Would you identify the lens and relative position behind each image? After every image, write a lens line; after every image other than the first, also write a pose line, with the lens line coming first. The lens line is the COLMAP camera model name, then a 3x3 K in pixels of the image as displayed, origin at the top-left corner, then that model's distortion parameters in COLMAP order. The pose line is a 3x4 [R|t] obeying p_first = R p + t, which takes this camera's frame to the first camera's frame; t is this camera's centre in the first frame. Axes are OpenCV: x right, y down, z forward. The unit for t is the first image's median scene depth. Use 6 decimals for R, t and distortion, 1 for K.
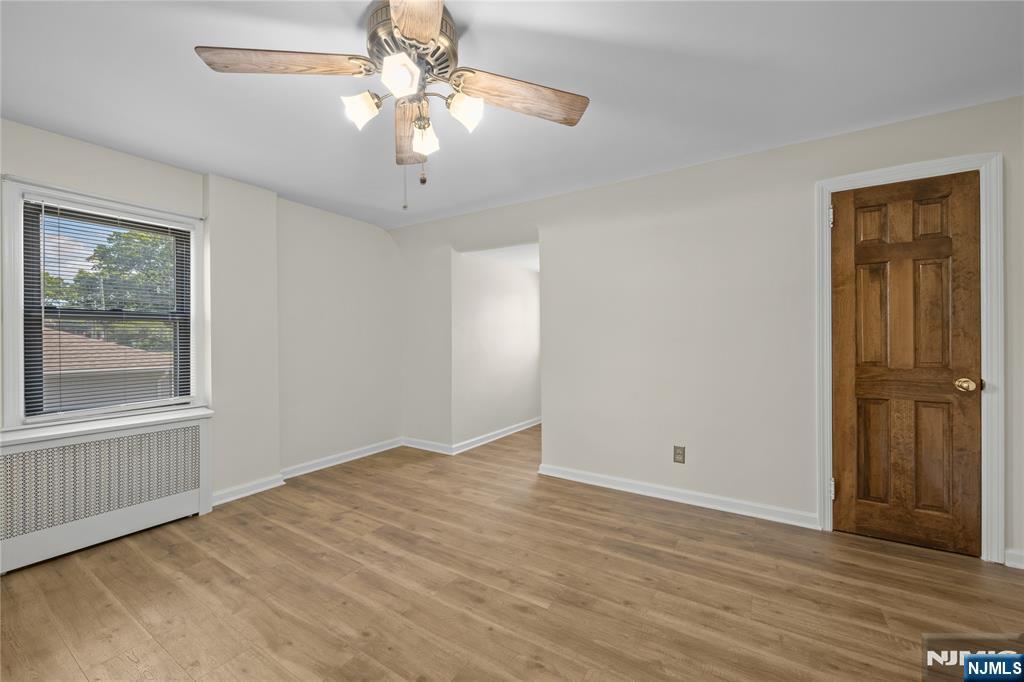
lens RADIAL K [[413.2, 0, 506.3], [0, 413.2, 336.8], [0, 0, 1]] dist [-0.000339, 0.000149]
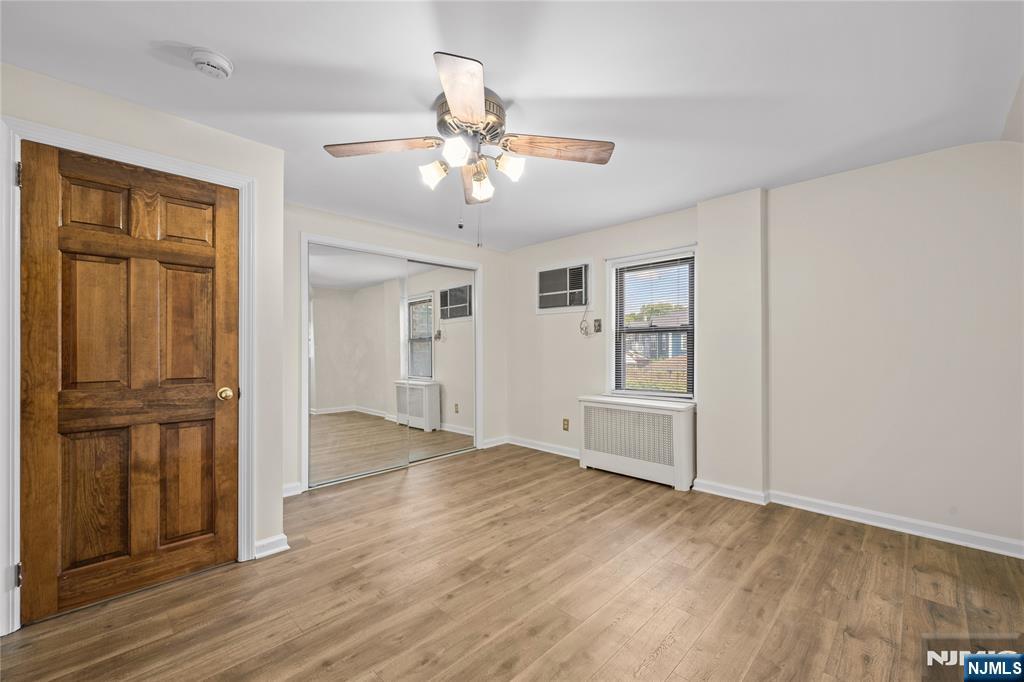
lens RADIAL K [[413.2, 0, 506.8], [0, 413.2, 347.4], [0, 0, 1]] dist [-0.000339, 0.000149]
pose [[-0.212025, 0.005276, -0.977250, 0.607176], [0.008676, 0.999956, 0.003516, 0.000261], [0.977226, -0.007733, -0.212062, 0.825313]]
